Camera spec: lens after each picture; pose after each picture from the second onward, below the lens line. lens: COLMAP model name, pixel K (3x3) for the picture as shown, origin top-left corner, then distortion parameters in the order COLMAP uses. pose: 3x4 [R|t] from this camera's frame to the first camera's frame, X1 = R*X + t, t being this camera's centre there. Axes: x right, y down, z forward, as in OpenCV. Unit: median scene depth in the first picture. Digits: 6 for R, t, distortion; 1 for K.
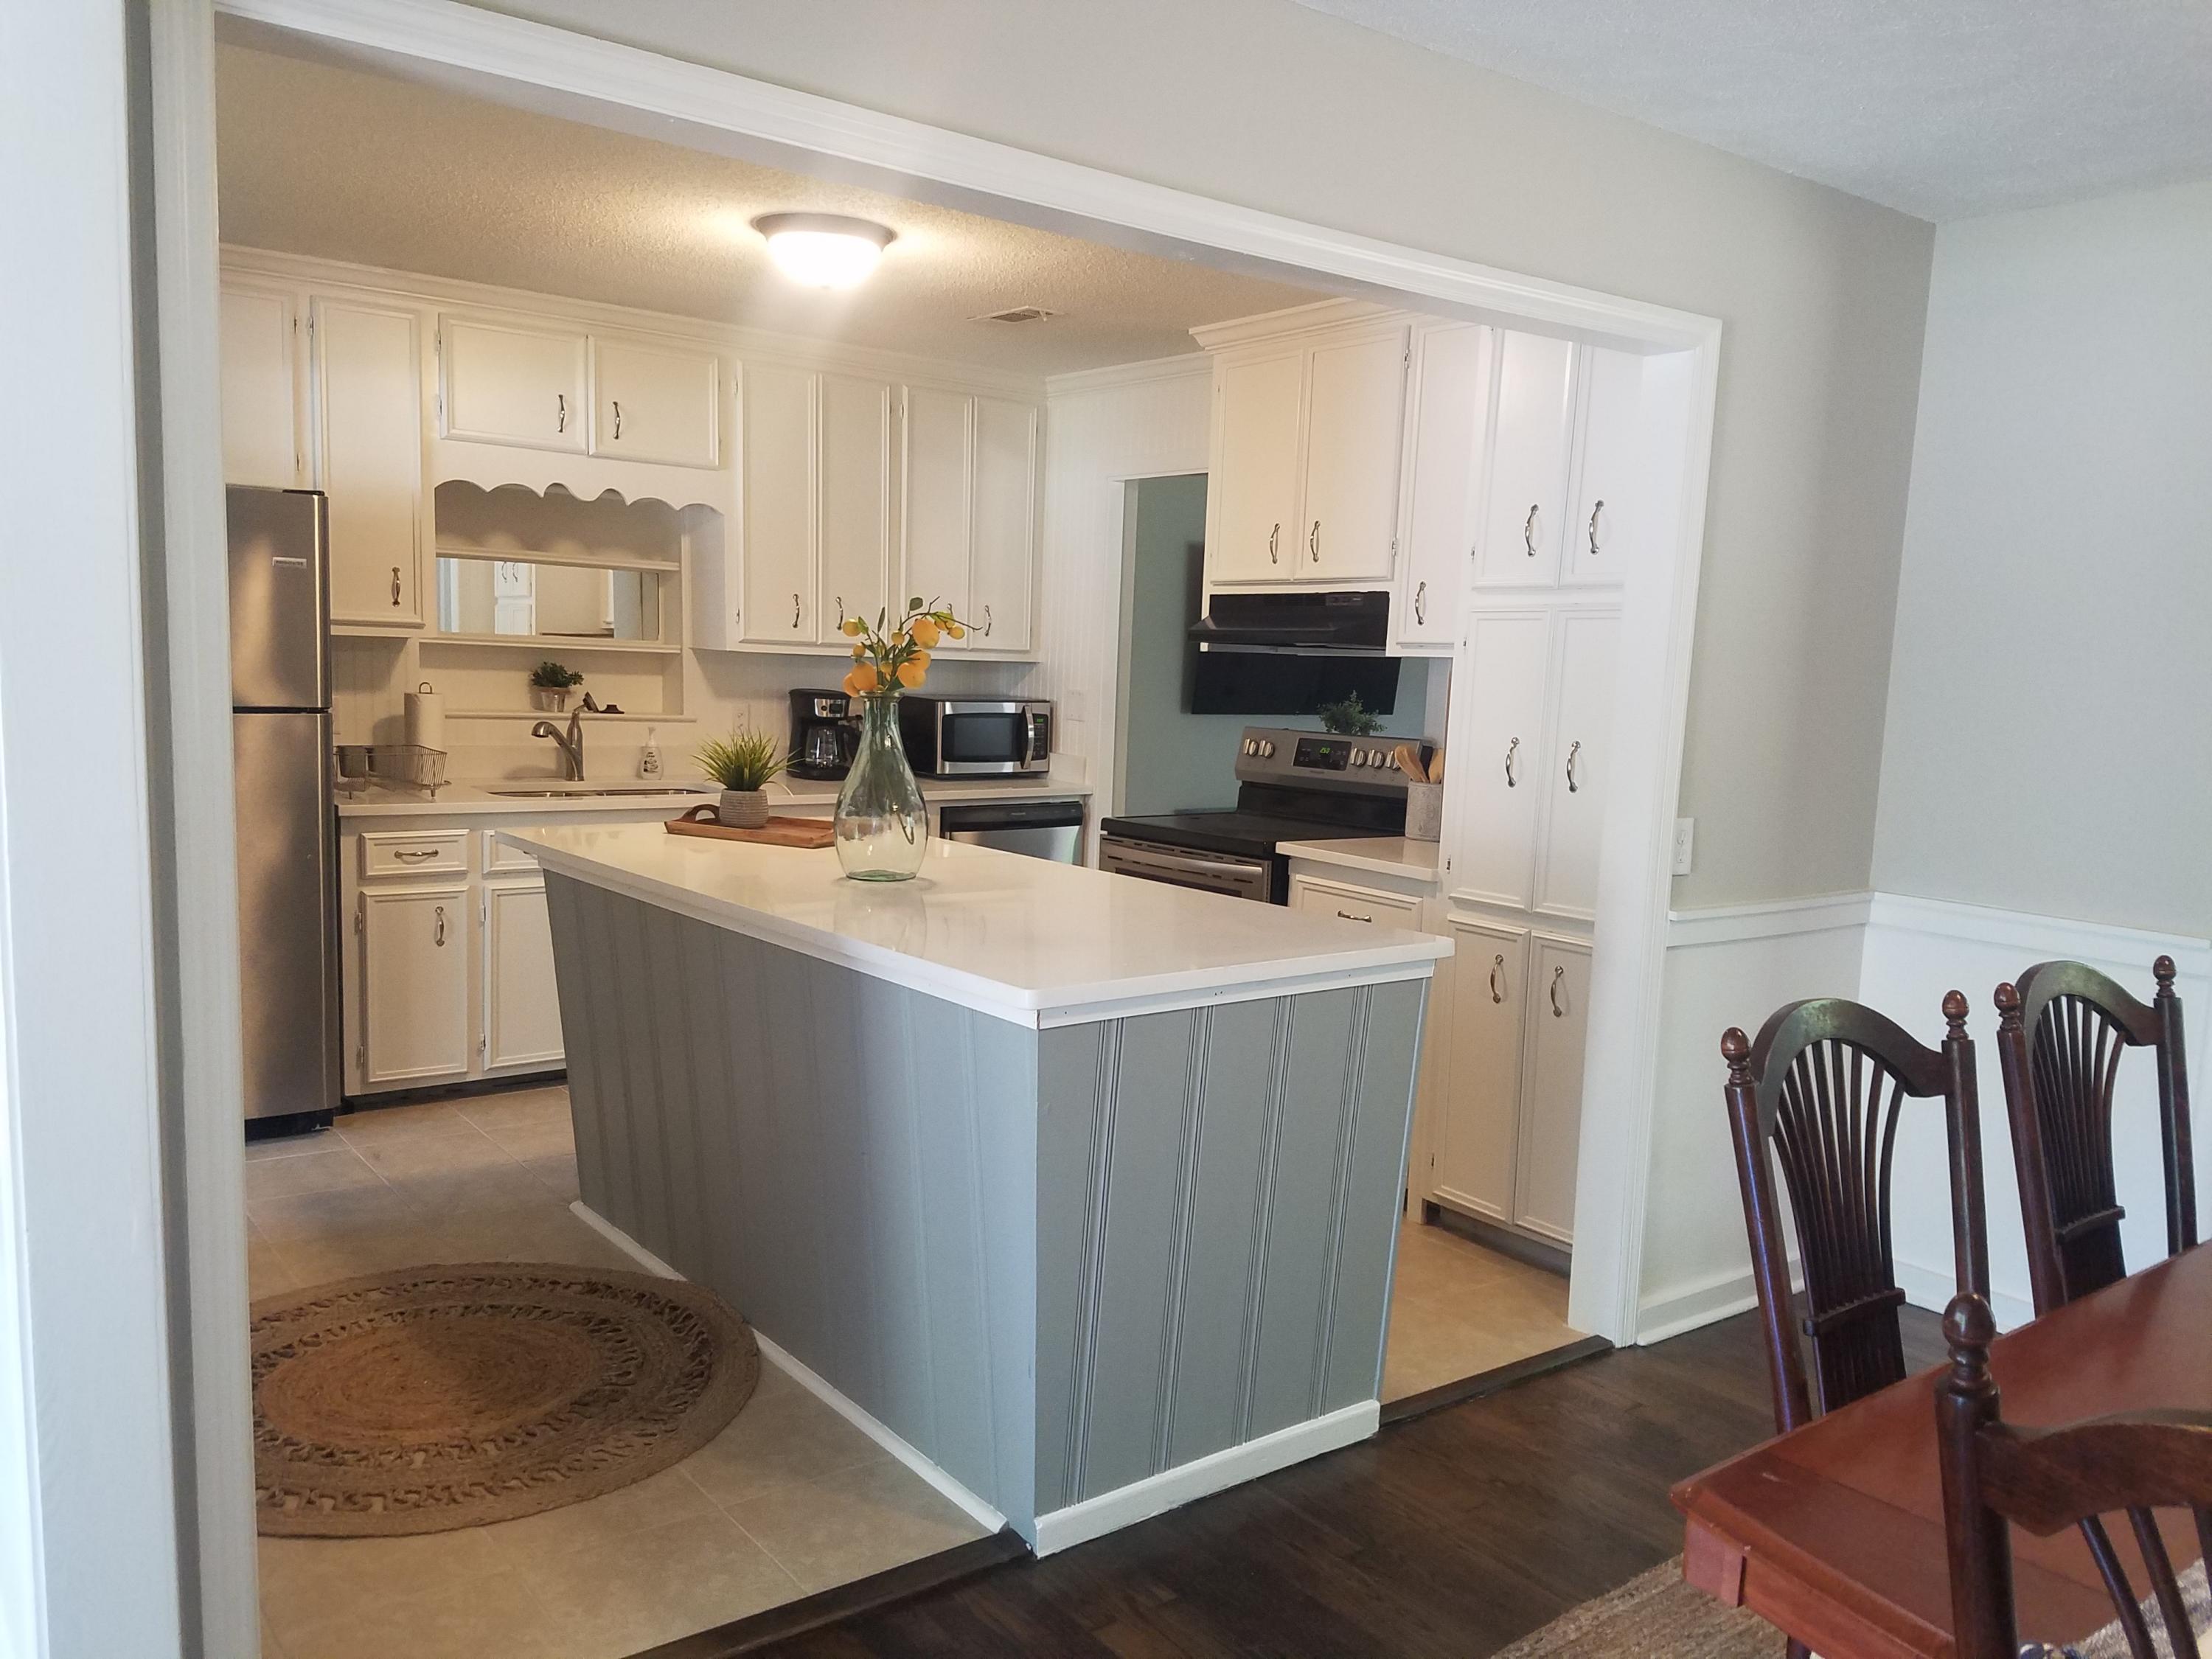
lens RADIAL K [[1671.5, 0, 1113.6], [0, 1671.5, 876.5], [0, 0, 1]] dist [0.261192, -0.487239]
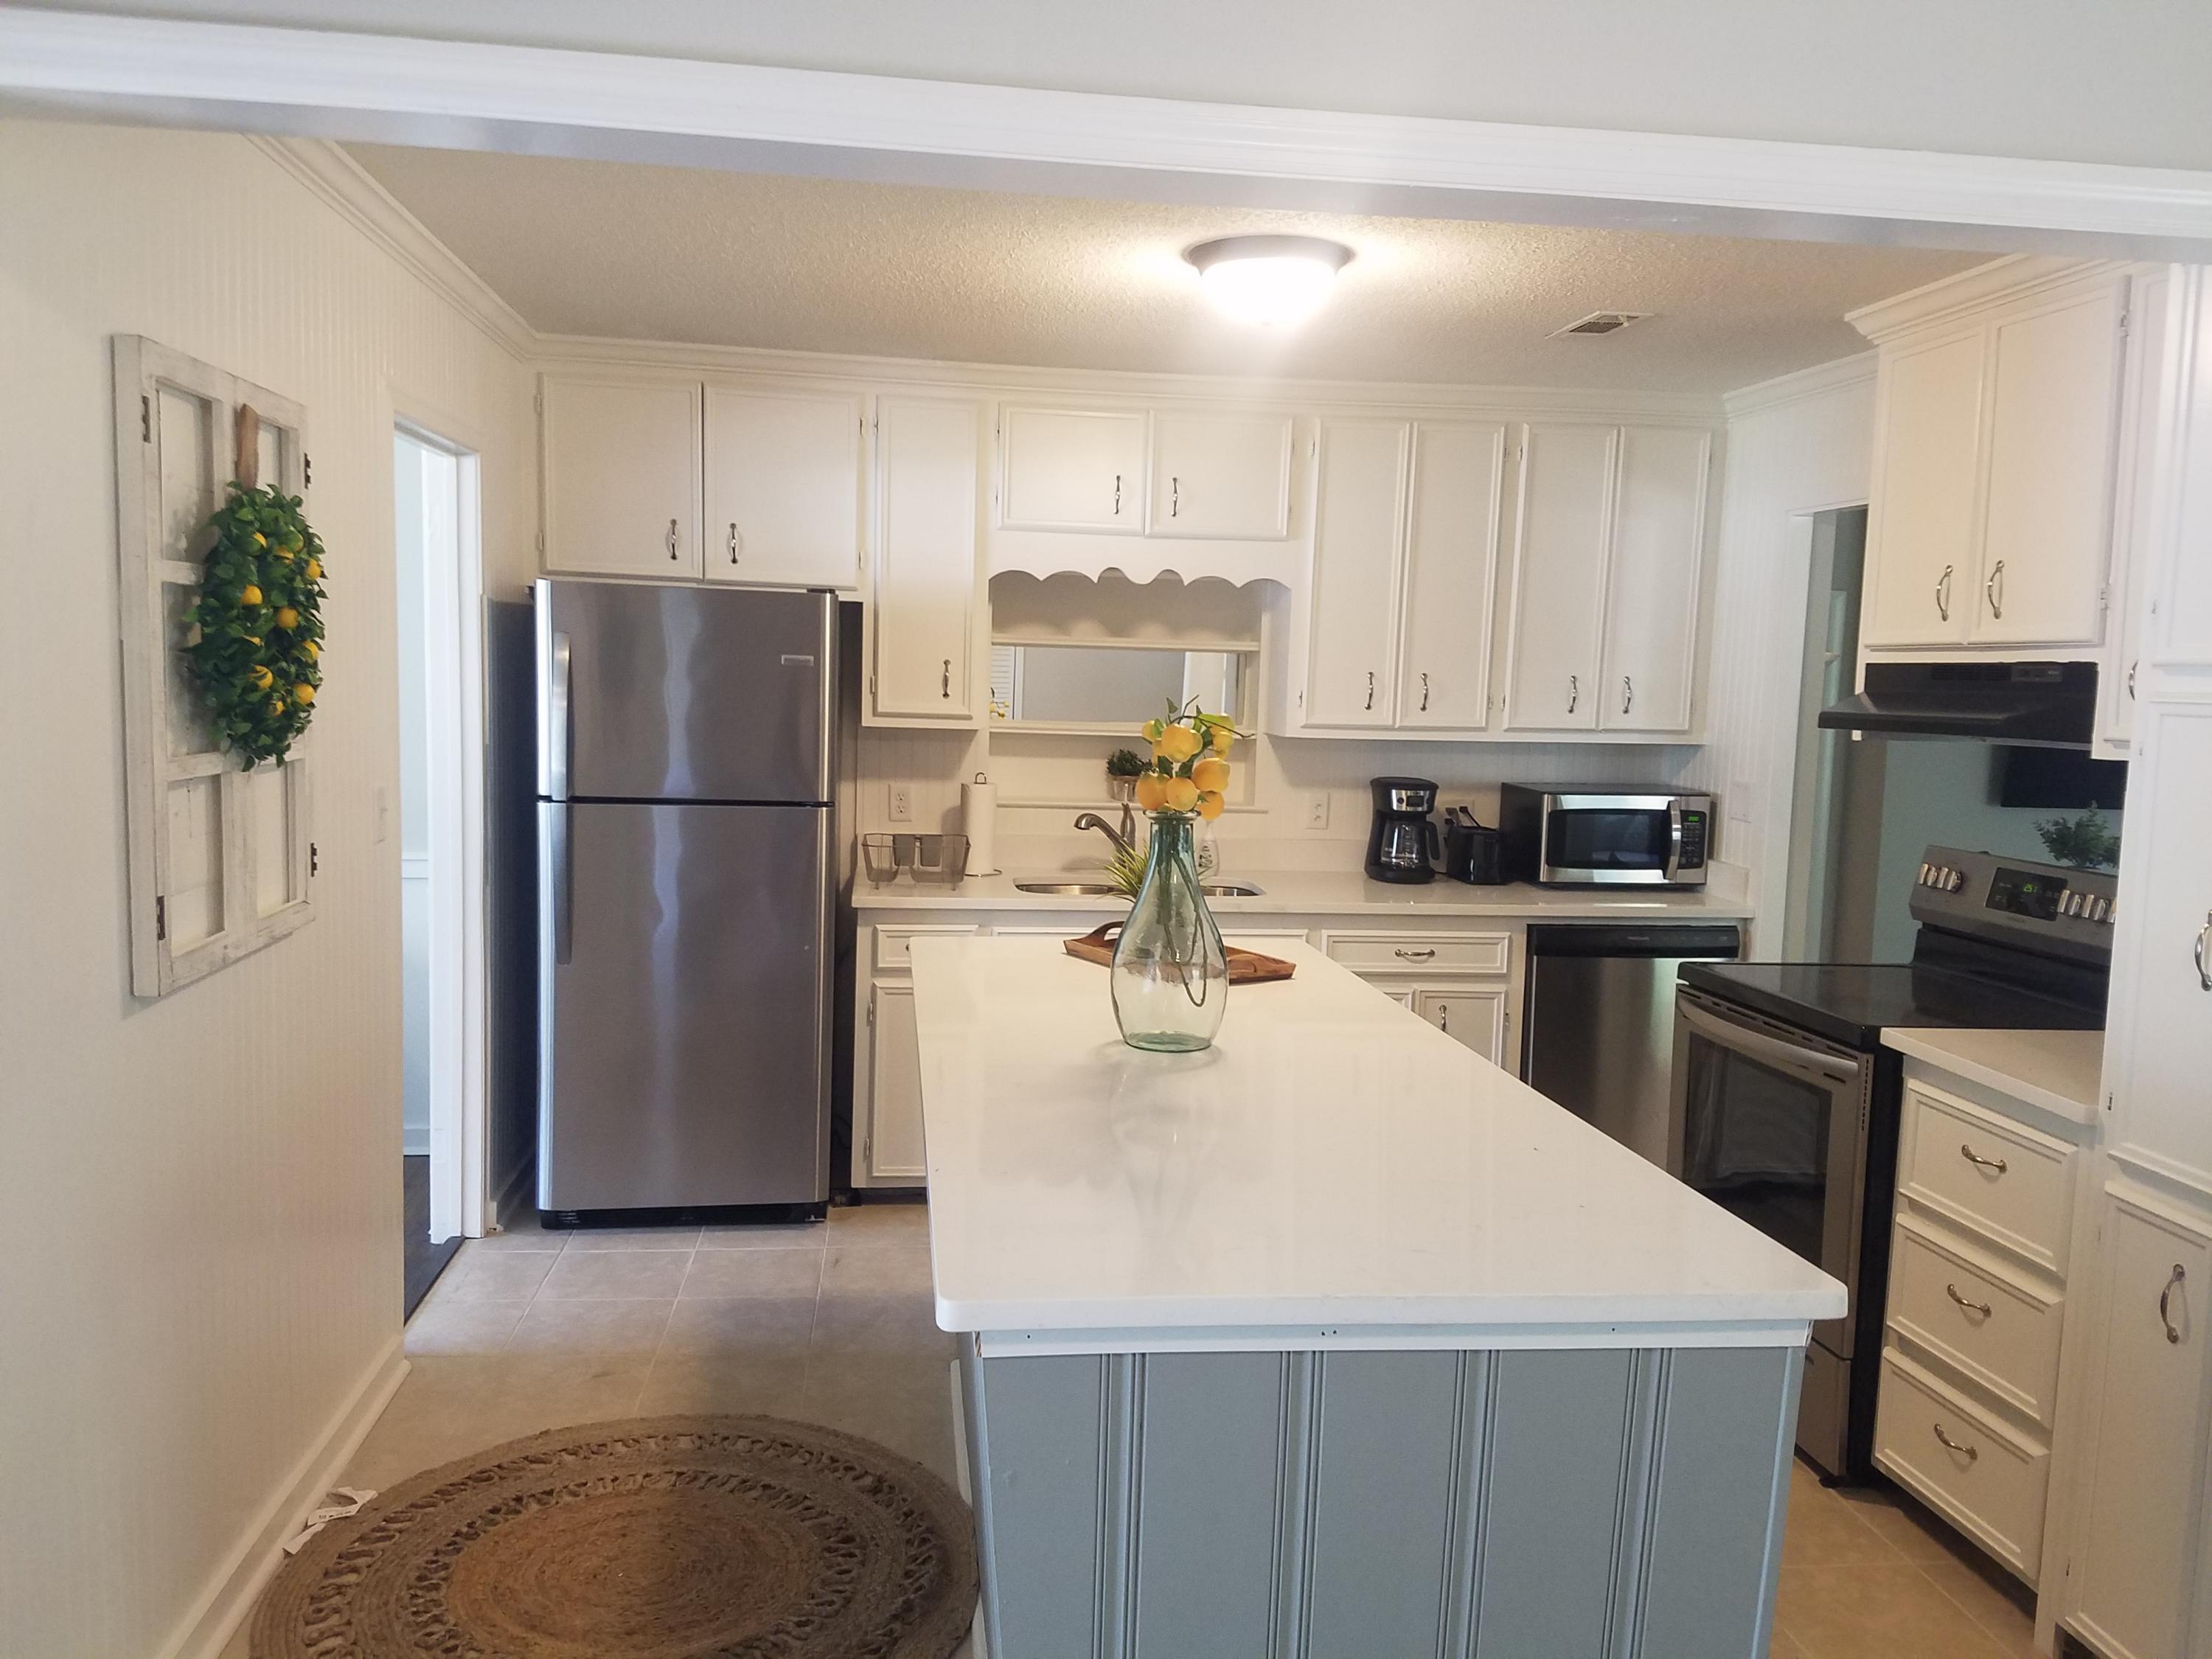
lens RADIAL K [[1677.8, 0, 1106.0], [0, 1677.8, 829.5], [0, 0, 1]] dist [0.259318, -0.485840]
pose [[0.855830, 0.036865, -0.515942, 0.166114], [-0.066725, 0.996991, -0.039444, -0.046071], [0.512936, 0.068184, 0.855715, 0.206012]]
